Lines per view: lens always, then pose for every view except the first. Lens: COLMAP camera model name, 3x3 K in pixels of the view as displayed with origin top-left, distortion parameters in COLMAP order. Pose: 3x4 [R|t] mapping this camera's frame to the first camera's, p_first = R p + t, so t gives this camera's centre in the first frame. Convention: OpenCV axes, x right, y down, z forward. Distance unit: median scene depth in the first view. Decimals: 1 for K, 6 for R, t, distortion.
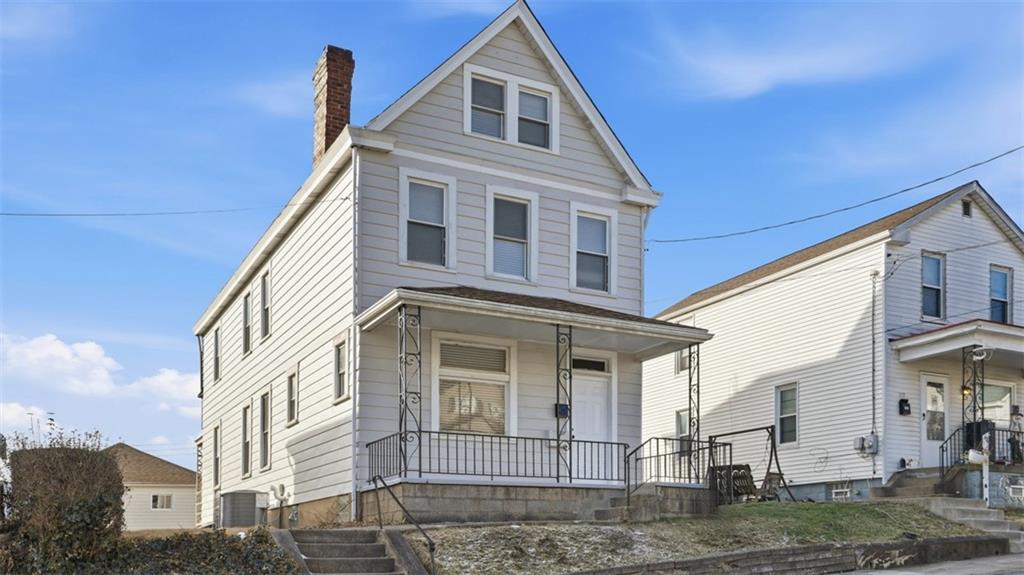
lens RADIAL K [[937.4, 0, 512.0], [0, 937.4, 287.5], [0, 0, 1]] dist [0.113655, -0.000521]
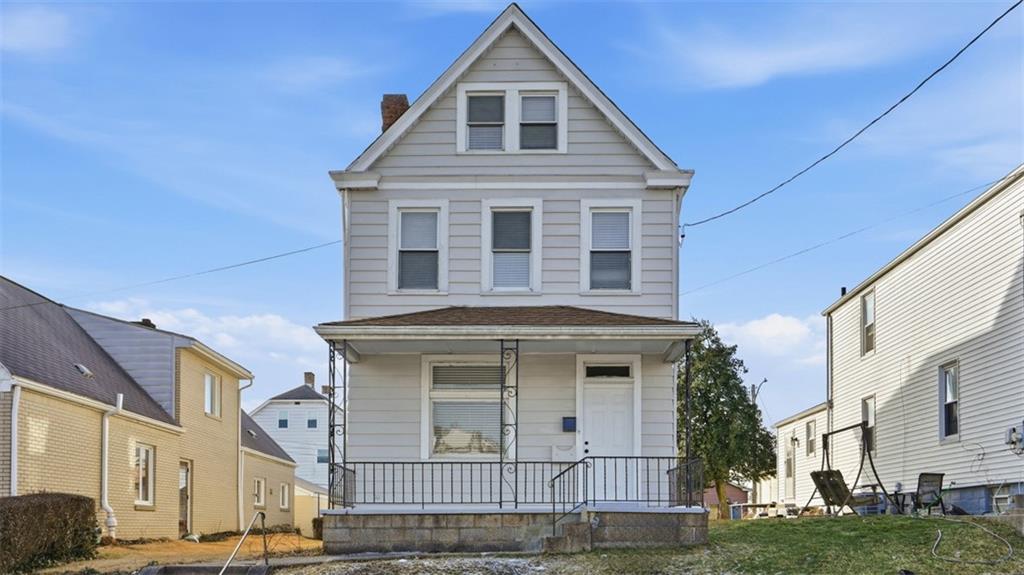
lens RADIAL K [[850.8, 0, 512.0], [0, 850.8, 287.5], [0, 0, 1]] dist [0.041212, 0.002176]
pose [[0.869519, -0.126479, -0.477430, 0.418701], [0.130240, 0.991158, -0.025374, 0.009163], [0.476417, -0.040117, 0.878303, 0.222172]]
